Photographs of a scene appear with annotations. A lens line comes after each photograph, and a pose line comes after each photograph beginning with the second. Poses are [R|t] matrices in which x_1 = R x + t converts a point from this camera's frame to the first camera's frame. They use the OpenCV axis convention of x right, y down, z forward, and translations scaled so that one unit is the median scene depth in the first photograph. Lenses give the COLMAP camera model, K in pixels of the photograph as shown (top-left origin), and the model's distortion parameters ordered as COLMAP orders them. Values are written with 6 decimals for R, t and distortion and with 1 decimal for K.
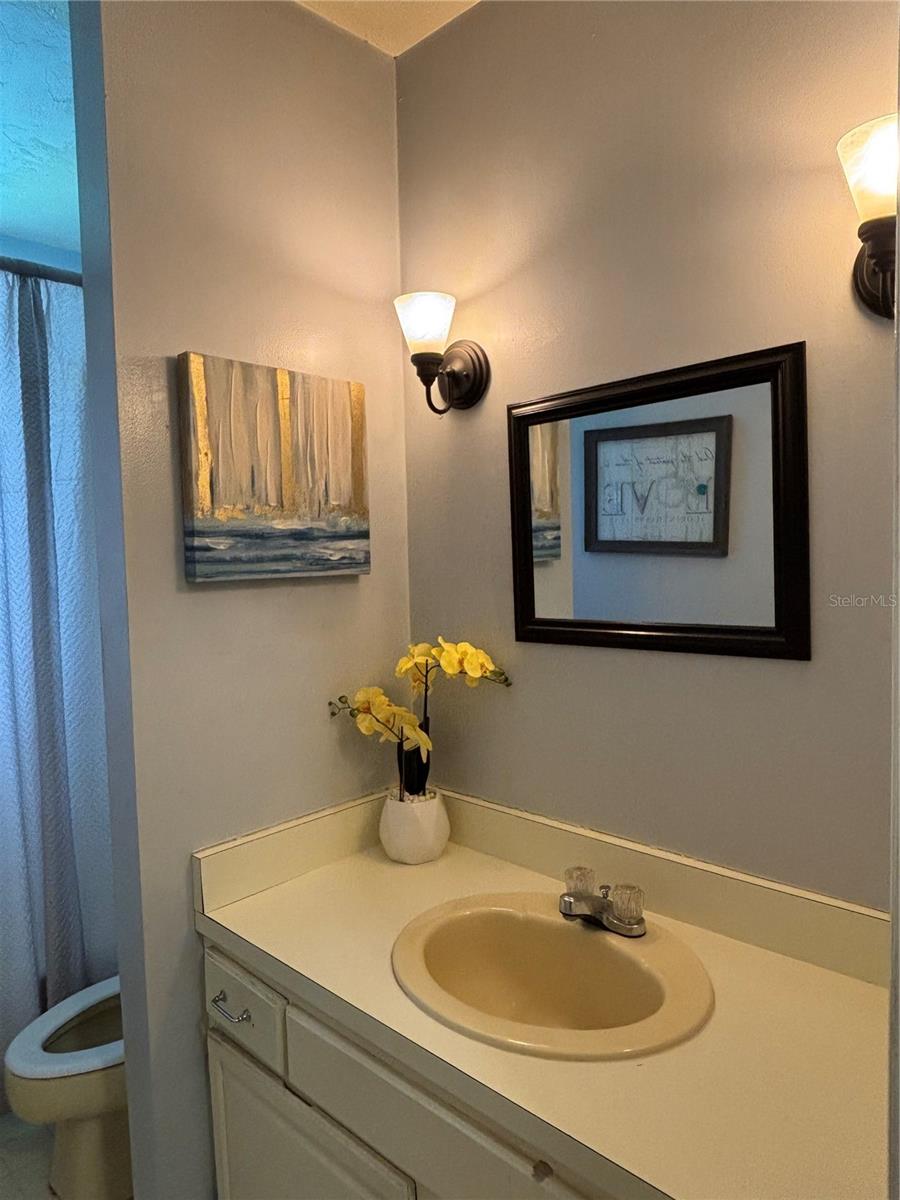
lens RADIAL K [[786.1, 0, 450.0], [0, 786.1, 600.0], [0, 0, 1]] dist [0.064864, -0.074050]
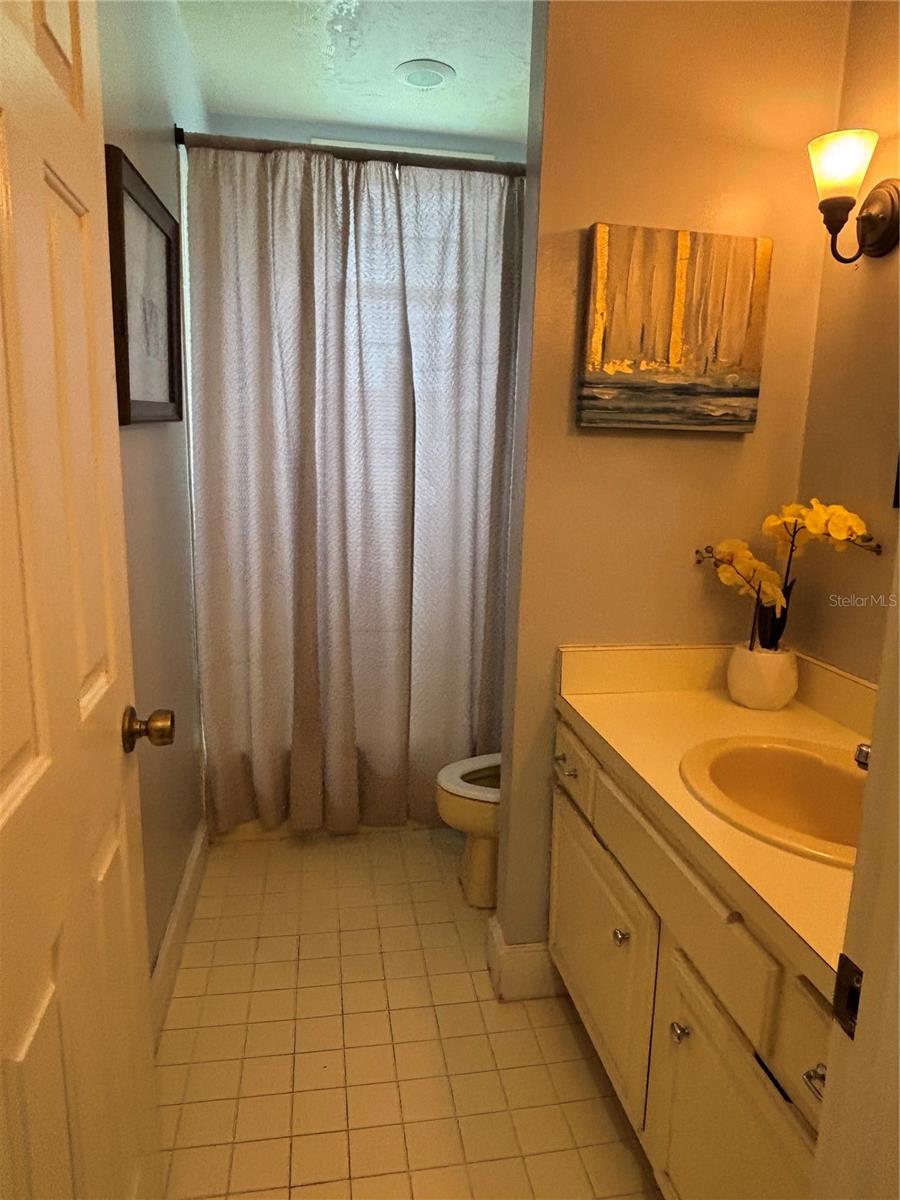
lens RADIAL K [[786.1, 0, 450.0], [0, 786.1, 600.0], [0, 0, 1]] dist [0.064864, -0.074050]
pose [[0.806665, 0.160590, -0.568773, 0.218902], [-0.091193, 0.984671, 0.148681, 0.069526], [0.583931, -0.068067, 0.808945, -0.097731]]
